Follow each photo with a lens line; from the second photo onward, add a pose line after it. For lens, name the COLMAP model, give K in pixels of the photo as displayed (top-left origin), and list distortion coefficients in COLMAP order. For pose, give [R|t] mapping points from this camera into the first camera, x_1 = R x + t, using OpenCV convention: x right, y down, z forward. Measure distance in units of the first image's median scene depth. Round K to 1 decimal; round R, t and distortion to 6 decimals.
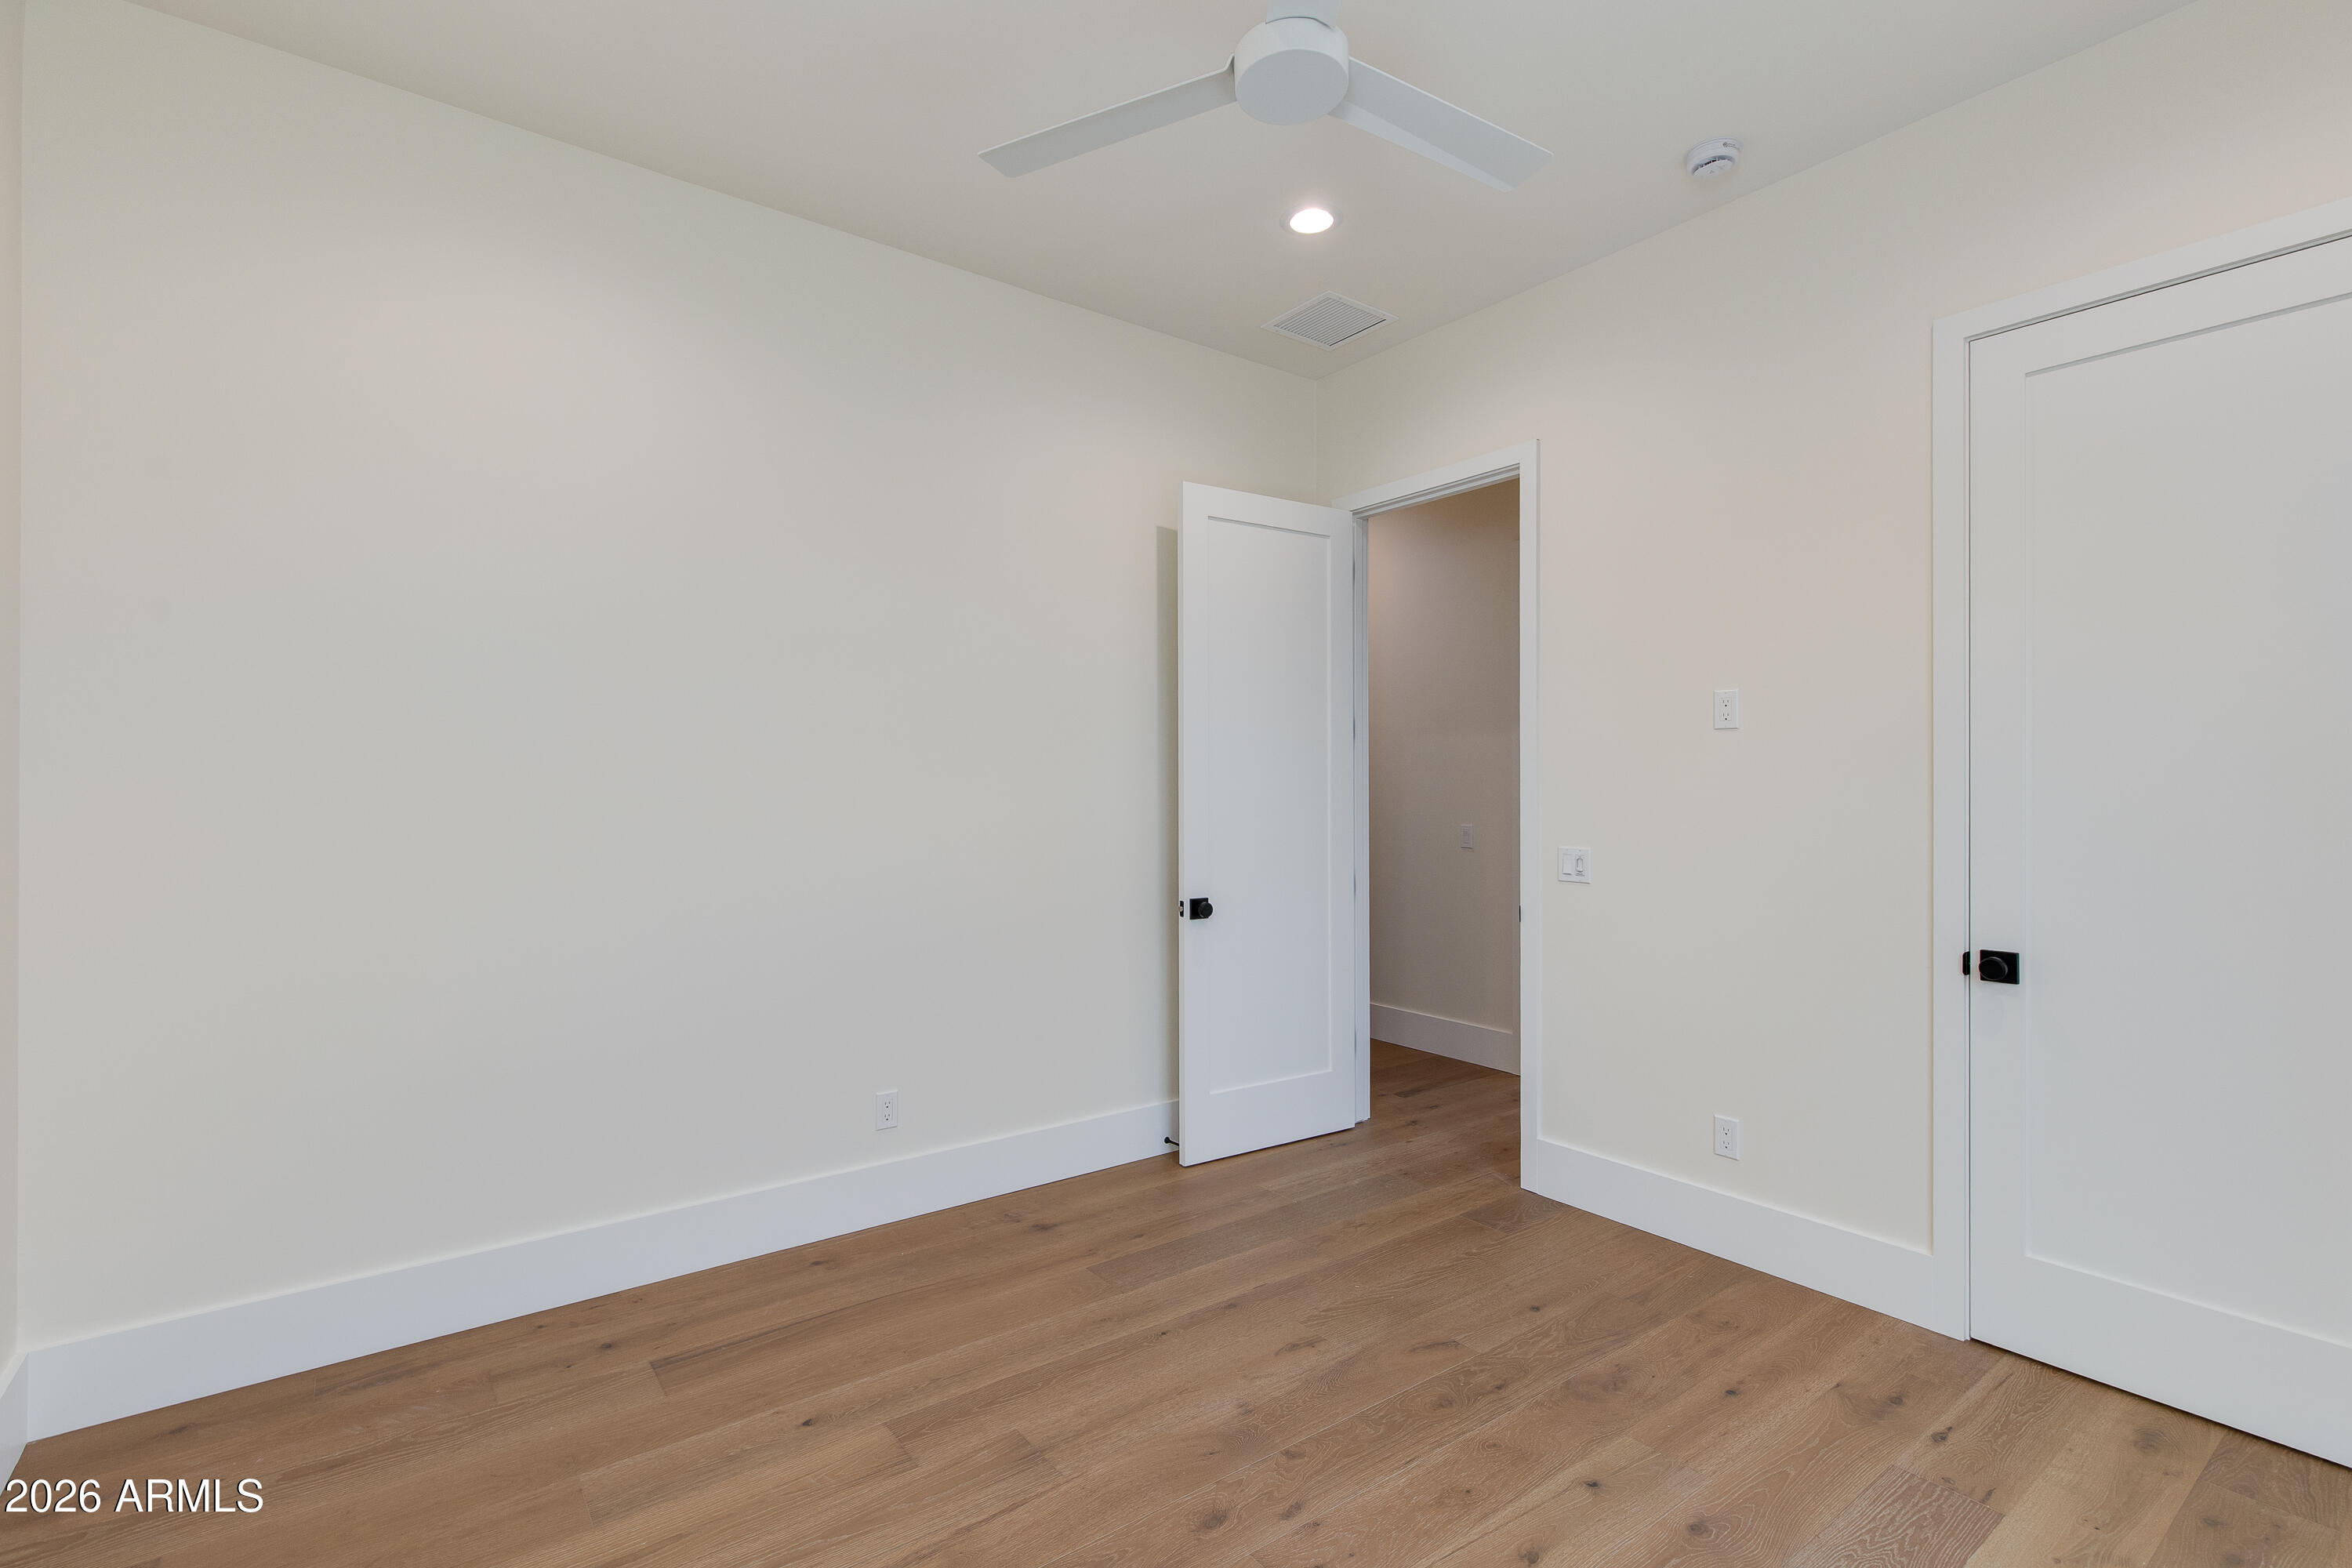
lens RADIAL K [[1079.2, 0, 1176.0], [0, 1079.2, 784.0], [0, 0, 1]] dist [-0.000393, 0.000660]
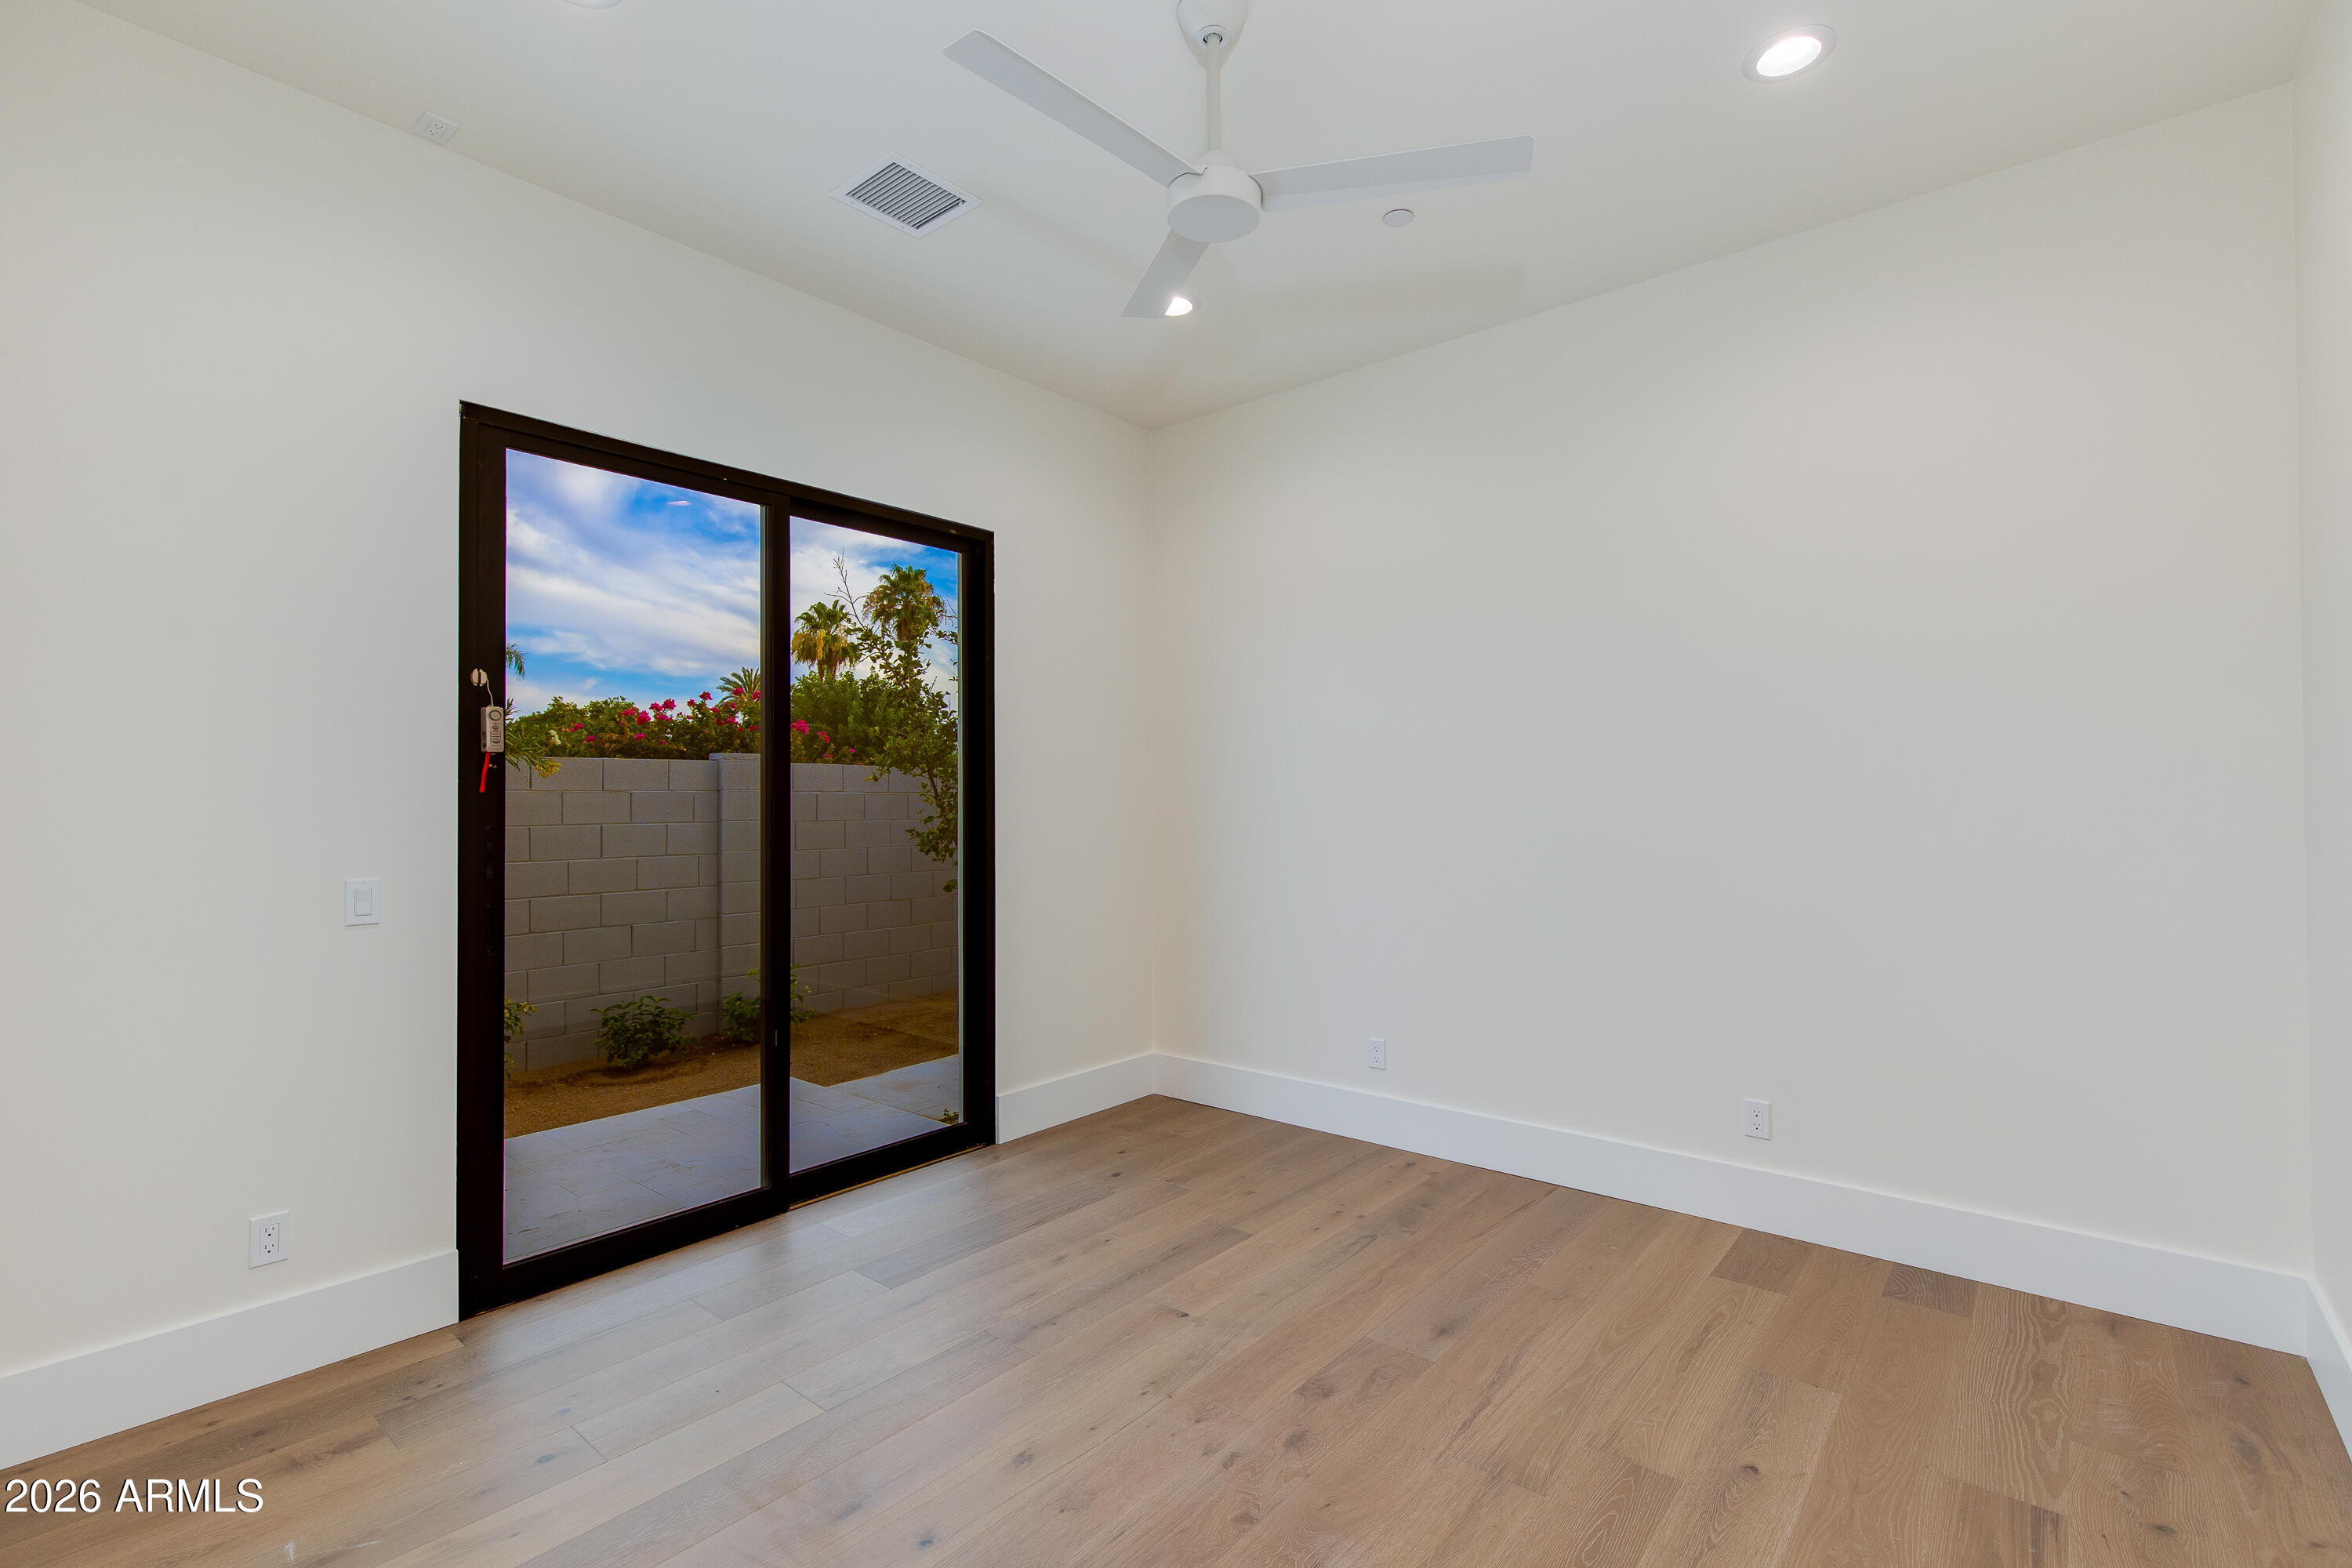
lens RADIAL K [[1079.2, 0, 1176.0], [0, 1079.2, 784.0], [0, 0, 1]] dist [-0.000393, 0.000660]
pose [[-0.976216, 0.001774, -0.216791, 0.362974], [0.006329, 0.999774, -0.020316, 0.016123], [0.216706, -0.021205, -0.976007, 1.897140]]
